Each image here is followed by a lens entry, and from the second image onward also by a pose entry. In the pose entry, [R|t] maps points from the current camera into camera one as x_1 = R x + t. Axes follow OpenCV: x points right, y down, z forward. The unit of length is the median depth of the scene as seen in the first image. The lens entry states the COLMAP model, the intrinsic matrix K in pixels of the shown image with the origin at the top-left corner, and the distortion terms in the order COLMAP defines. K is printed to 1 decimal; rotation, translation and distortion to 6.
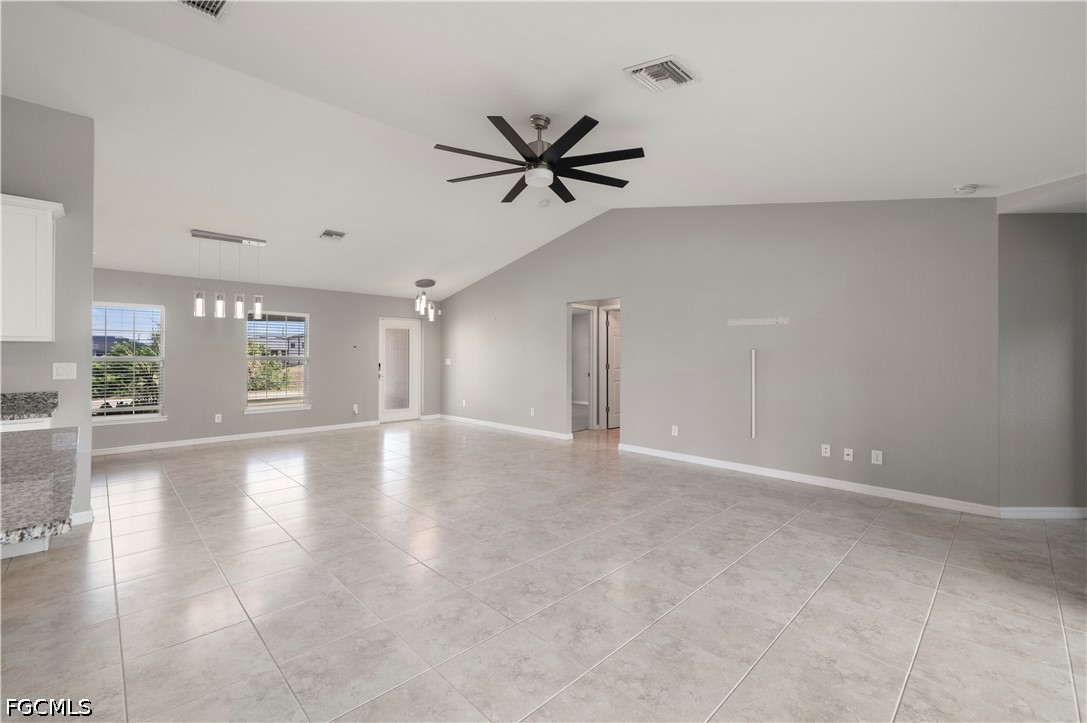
lens RADIAL K [[458.7, 0, 545.6], [0, 458.7, 355.2], [0, 0, 1]] dist [-0.002086, -0.000304]
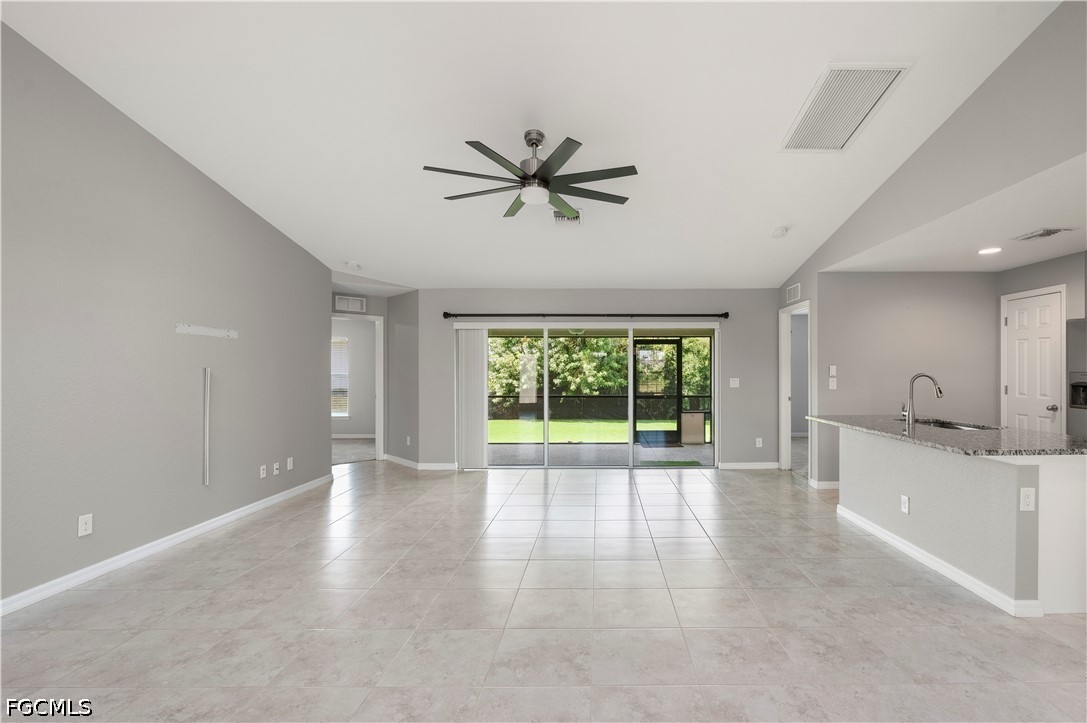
lens RADIAL K [[484.4, 0, 606.3], [0, 484.4, 372.2], [0, 0, 1]] dist [-0.000939, -0.000190]
pose [[-0.723306, -0.001733, 0.690526, -0.480047], [0.000409, 0.999996, 0.002938, -0.005984], [-0.690528, 0.002407, -0.723302, 0.935859]]
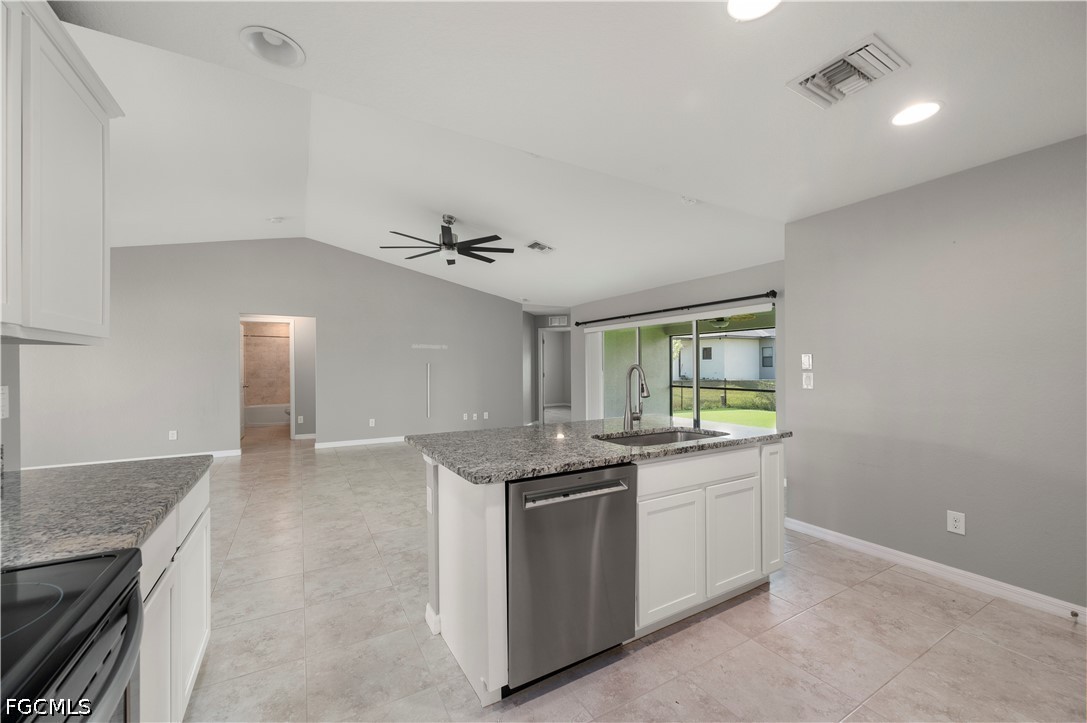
lens RADIAL K [[429.9, 0, 543.9], [0, 429.9, 364.6], [0, 0, 1]] dist [0.000791, 0.000034]
pose [[0.251352, 0.001159, 0.967895, -0.778271], [0.003786, 0.999990, -0.002181, -0.002630], [-0.967888, 0.004213, 0.251345, 0.177332]]
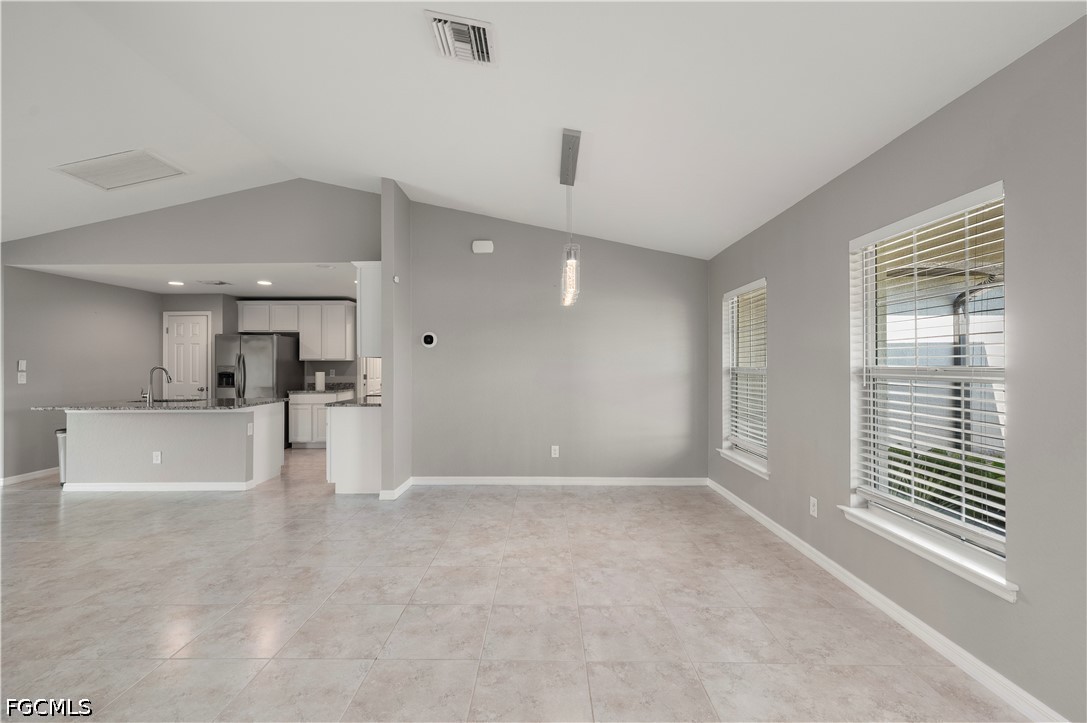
lens RADIAL K [[452.1, 0, 536.7], [0, 452.1, 364.0], [0, 0, 1]] dist [-0.000855, -0.000302]
pose [[-0.708317, 0.001034, -0.705894, -0.248668], [0.005263, 0.999979, -0.003816, -0.000180], [0.705875, -0.006418, -0.708307, 1.286580]]
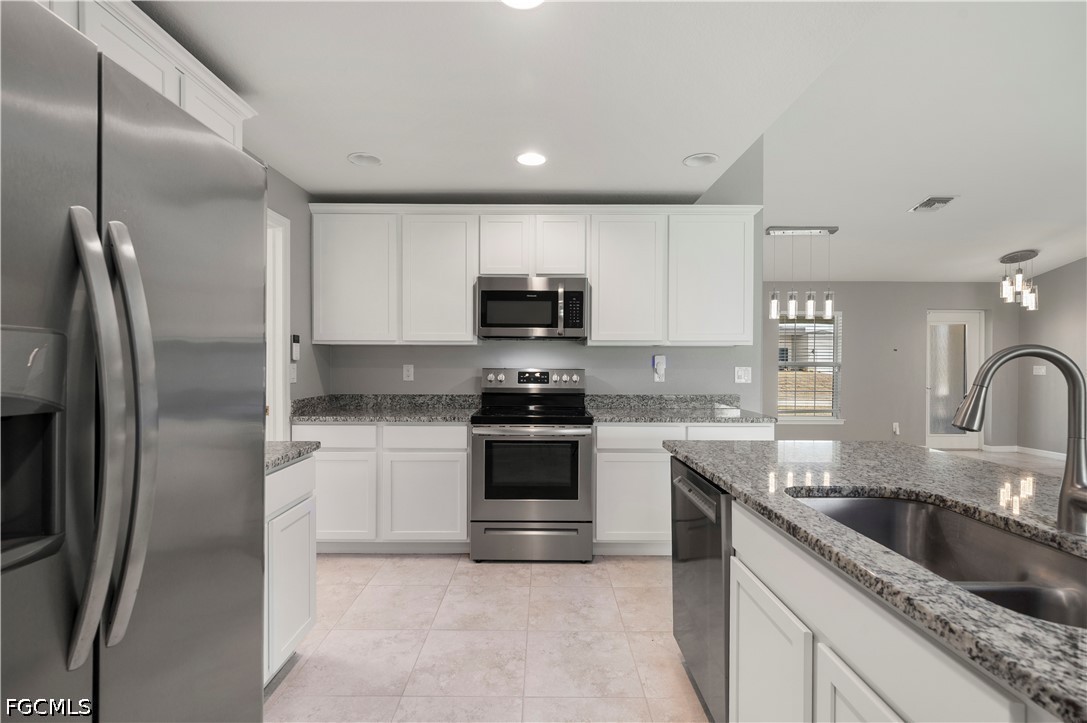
lens RADIAL K [[498.0, 0, 544.7], [0, 498.0, 364.5], [0, 0, 1]] dist [0.001924, 0.000431]
pose [[0.715726, 0.005953, -0.698355, -0.342809], [-0.001841, 0.999976, 0.006637, 0.003205], [0.698378, -0.003464, 0.715720, -0.053710]]
